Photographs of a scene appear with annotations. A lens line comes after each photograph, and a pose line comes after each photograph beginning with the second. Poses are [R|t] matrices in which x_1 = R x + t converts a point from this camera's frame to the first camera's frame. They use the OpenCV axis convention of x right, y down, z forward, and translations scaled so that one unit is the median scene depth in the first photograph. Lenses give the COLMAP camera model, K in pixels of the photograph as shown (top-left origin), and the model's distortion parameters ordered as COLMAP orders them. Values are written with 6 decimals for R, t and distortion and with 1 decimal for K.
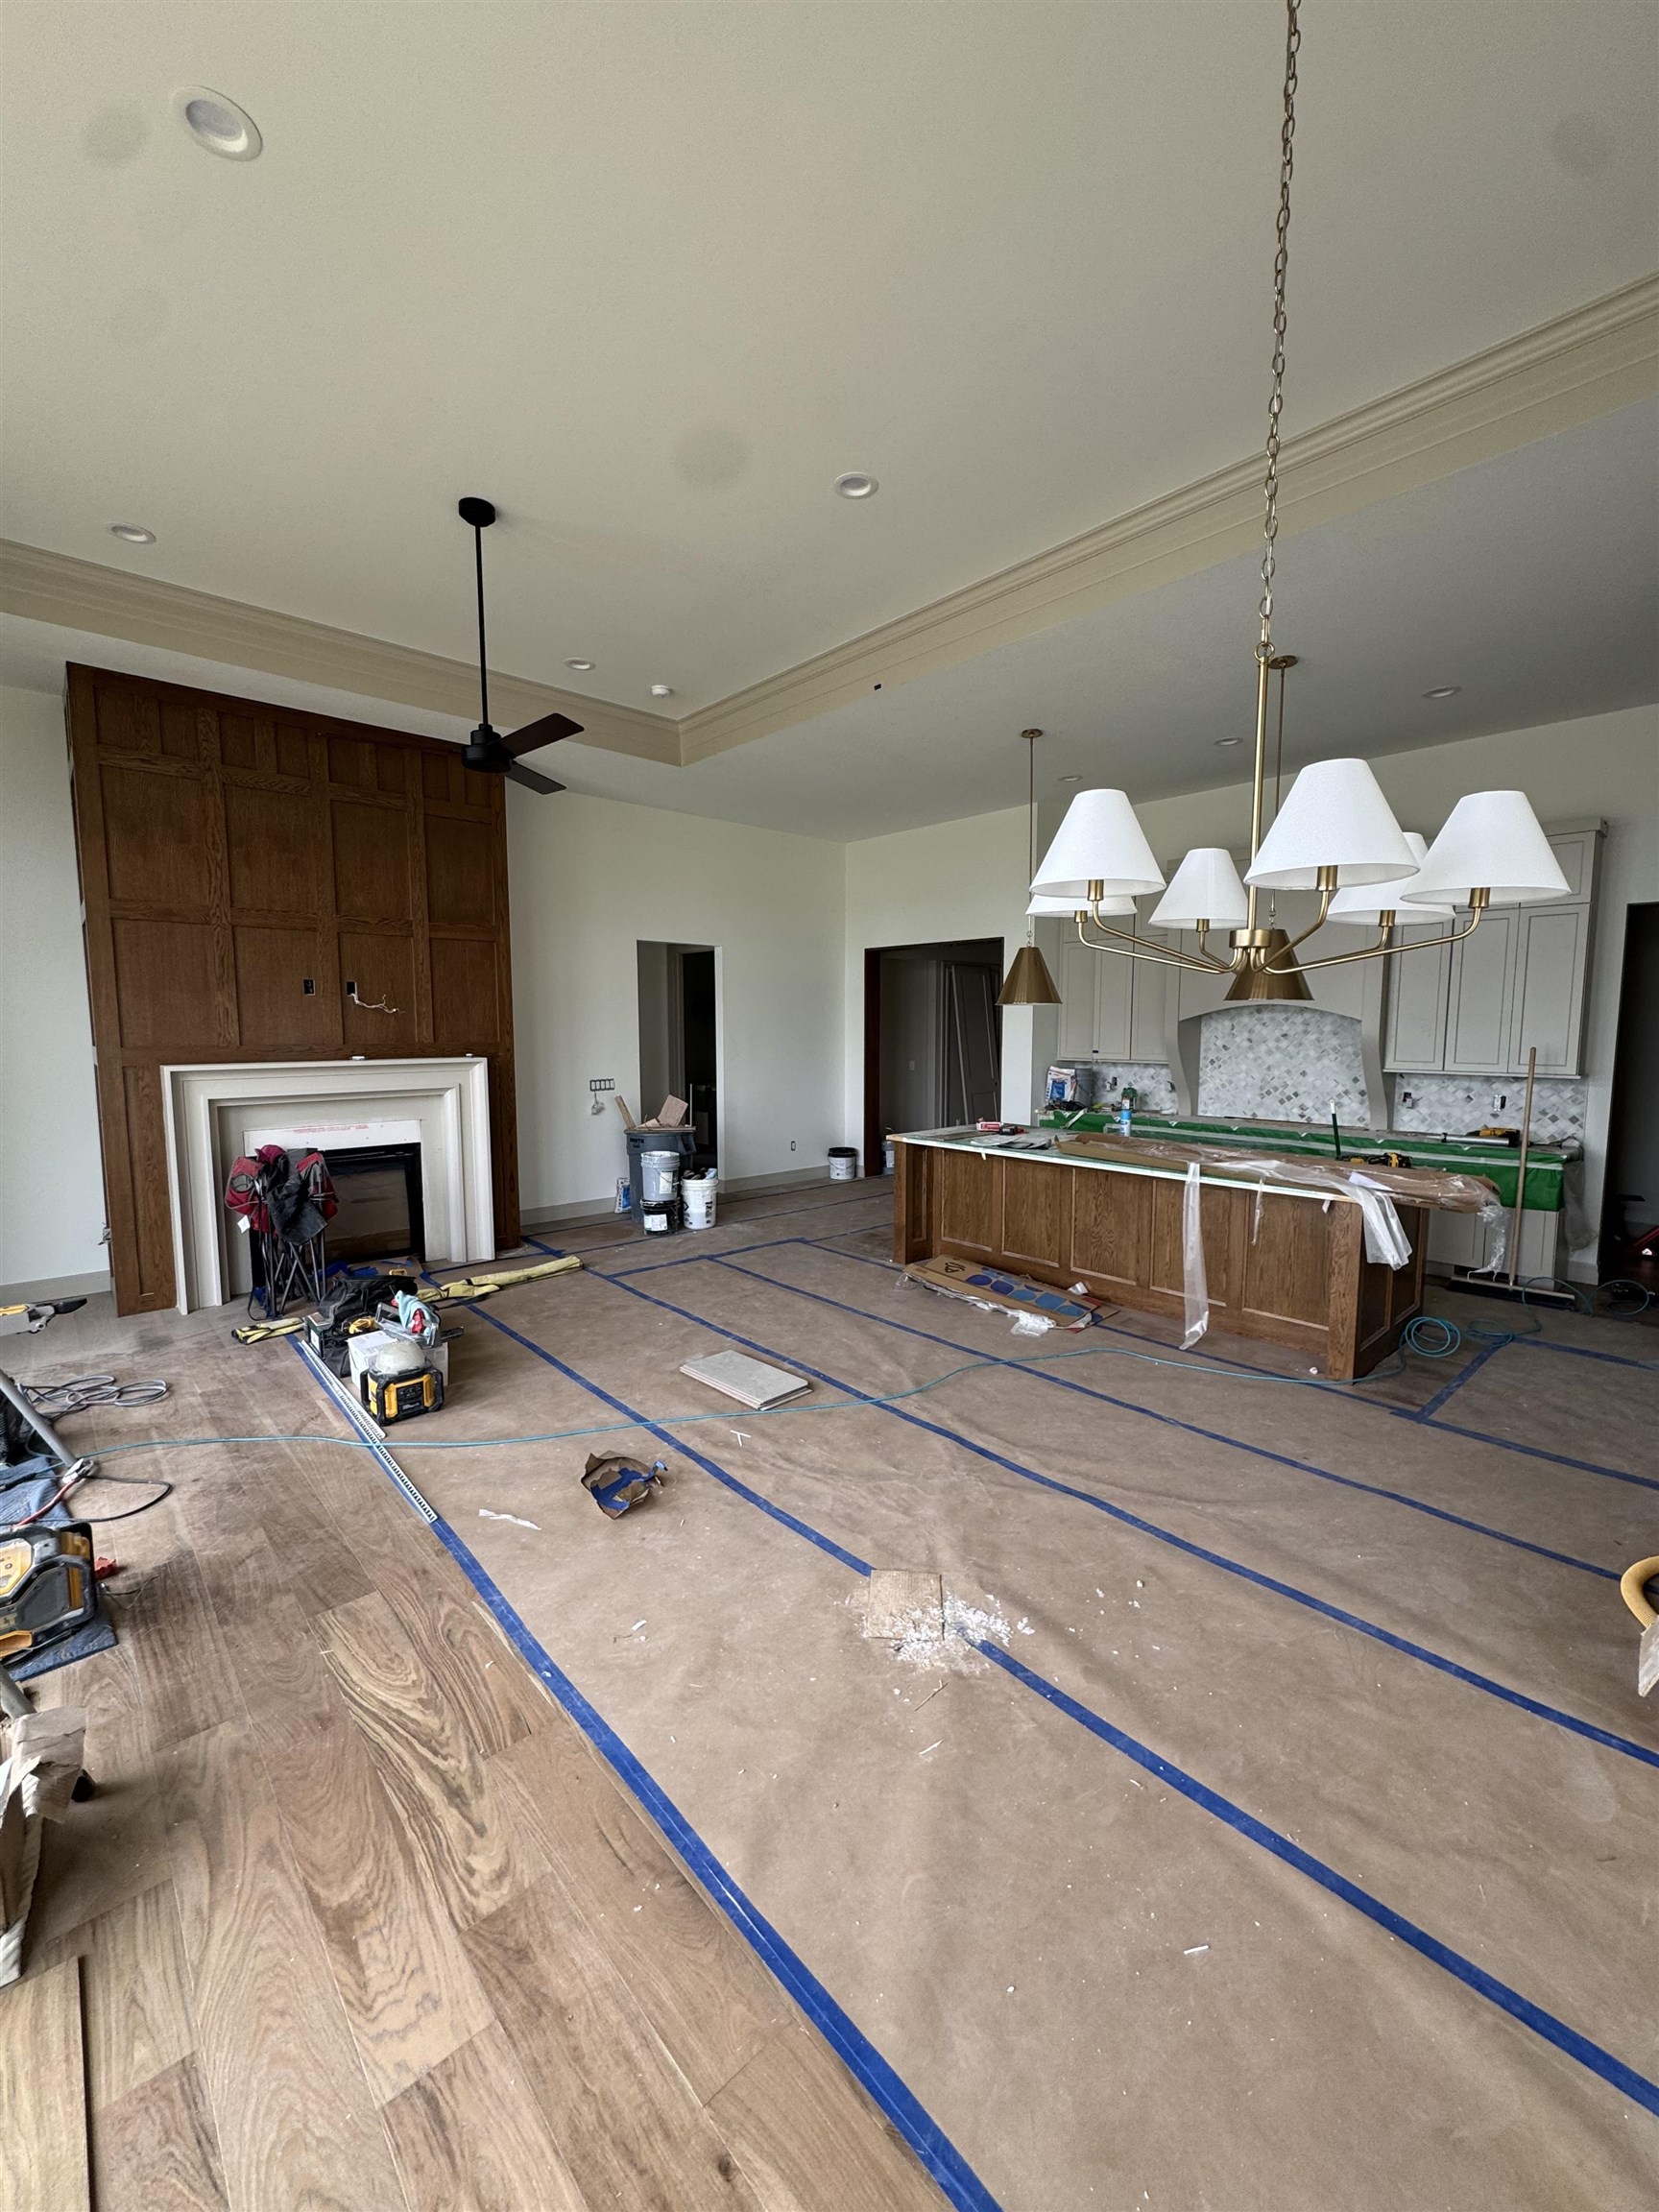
lens RADIAL K [[875.9, 0, 830.9], [0, 875.9, 1104.1], [0, 0, 1]] dist [-0.001156, -0.000055]
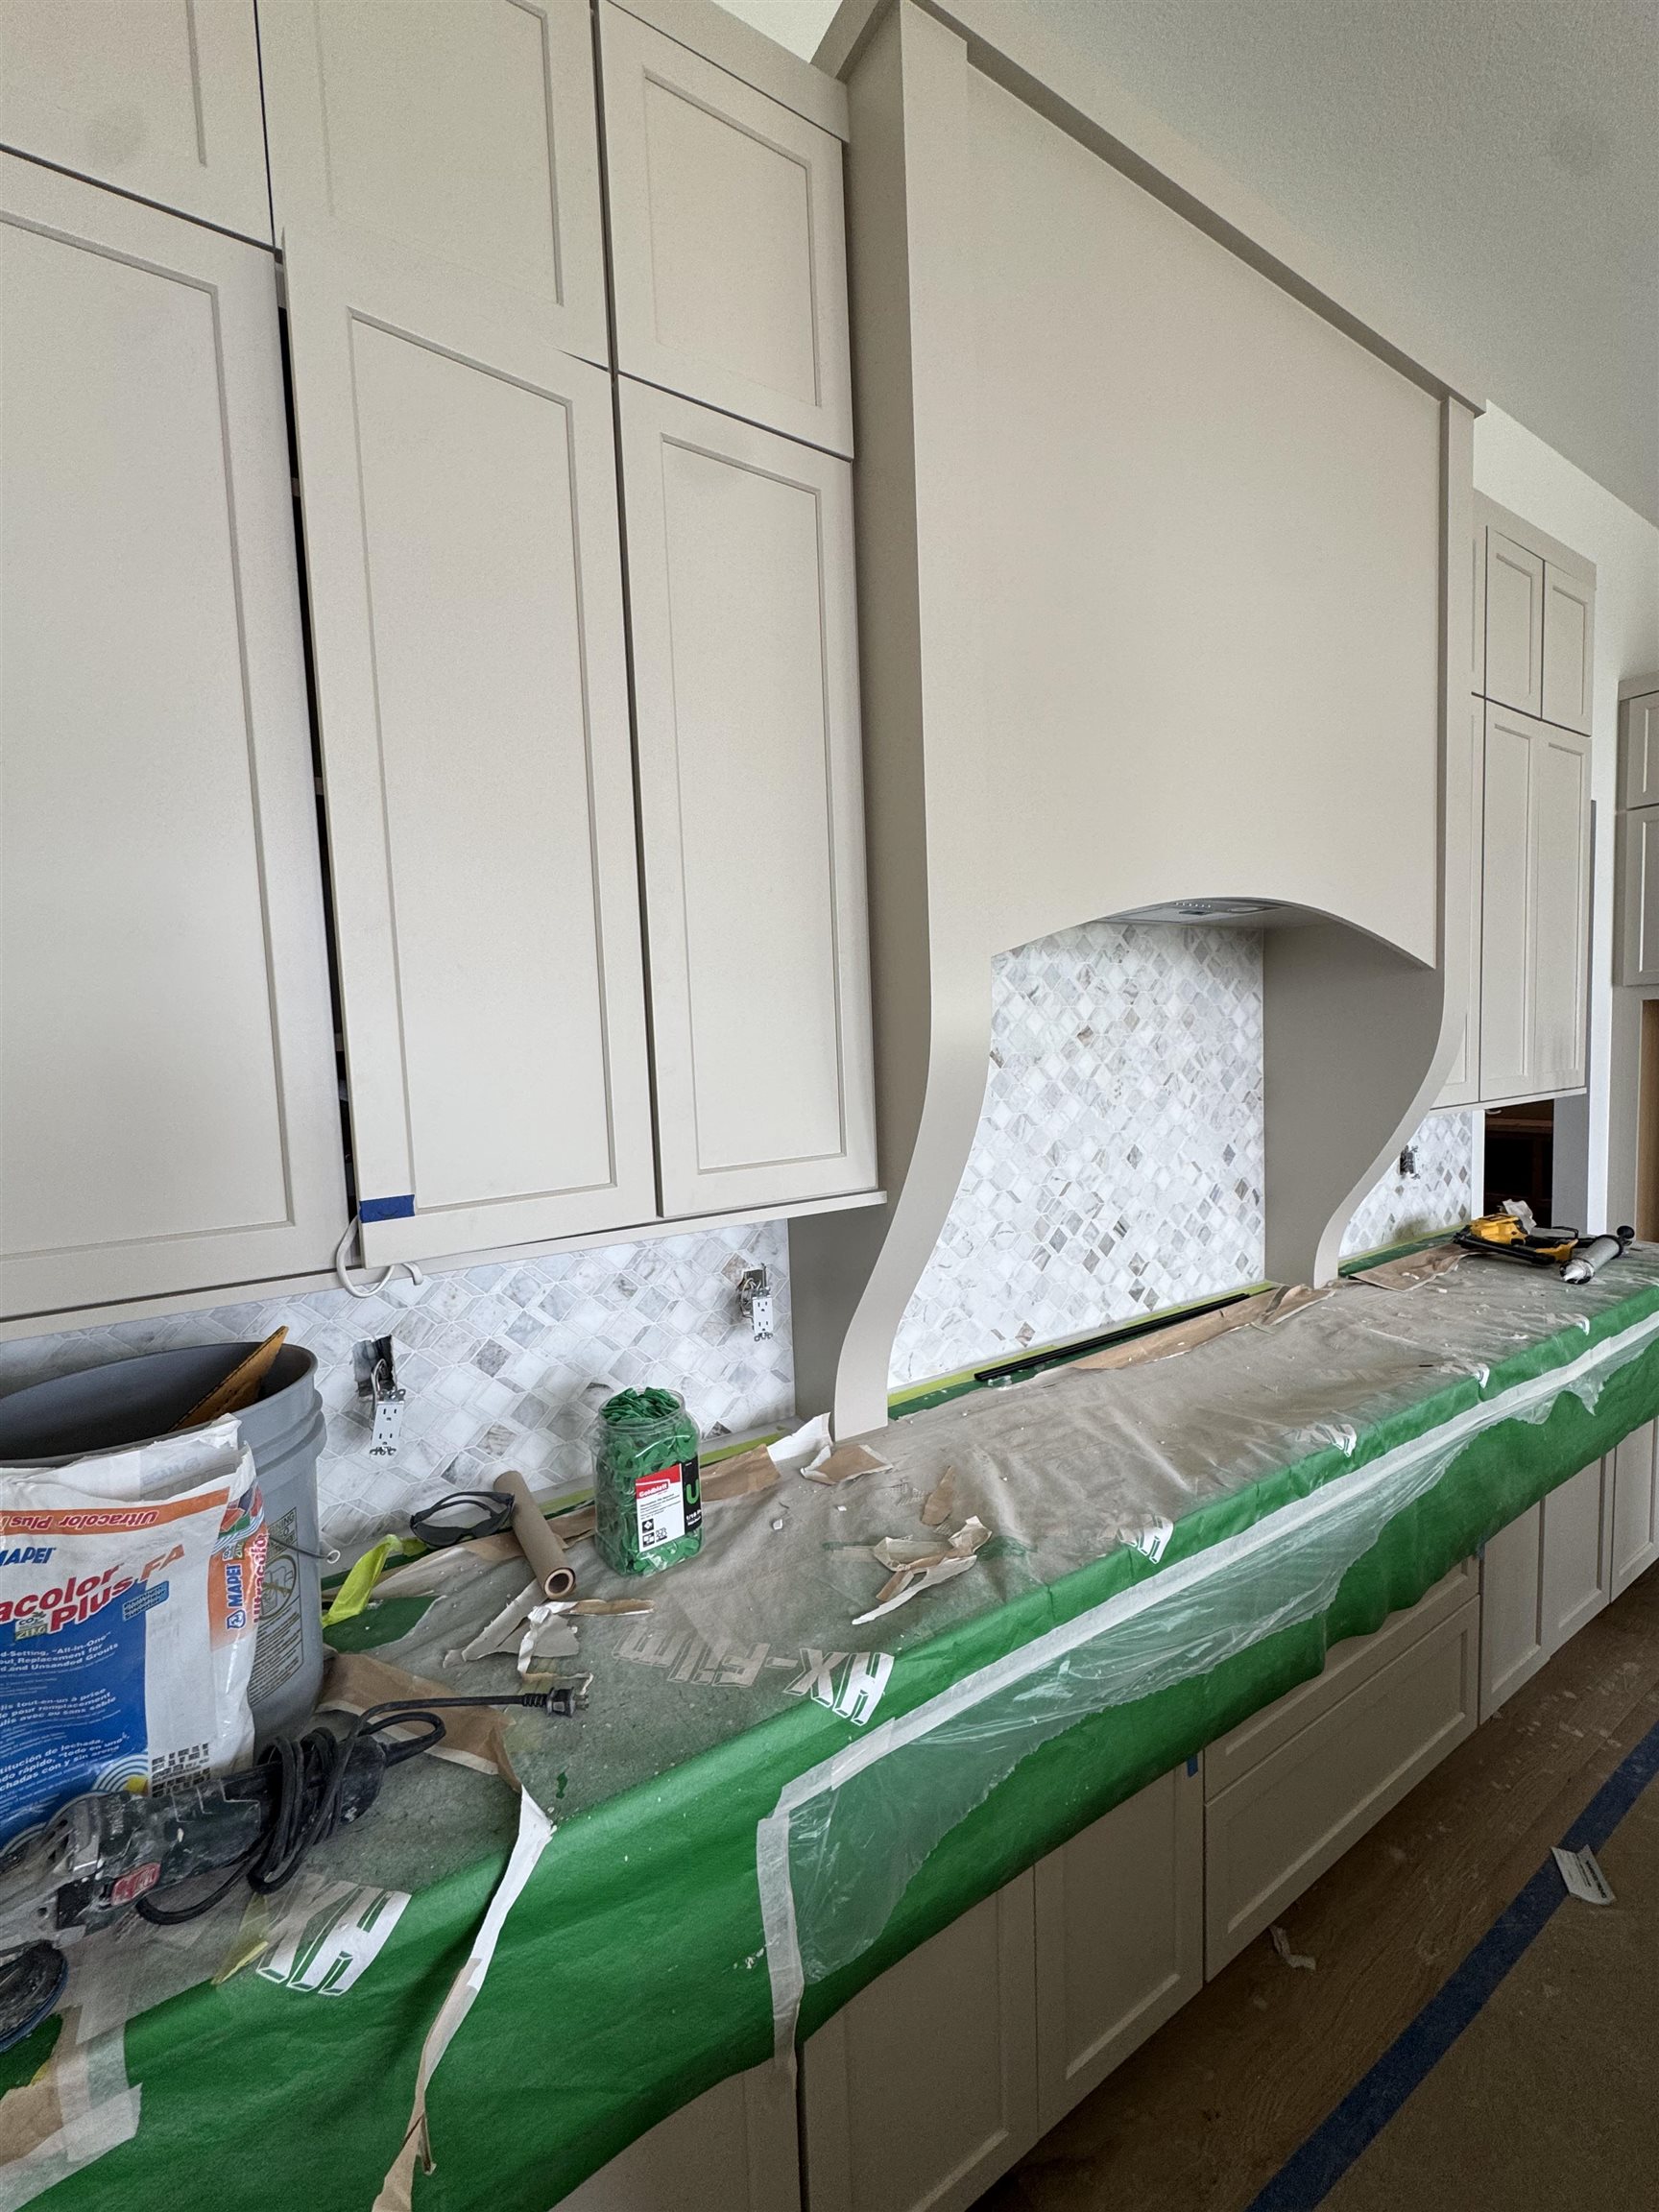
lens RADIAL K [[875.9, 0, 830.9], [0, 875.9, 1104.1], [0, 0, 1]] dist [-0.001156, -0.000055]
pose [[0.185530, -0.073954, 0.979852, 0.220629], [0.130895, 0.990137, 0.049946, -0.080853], [-0.973881, 0.118991, 0.193381, 1.029383]]
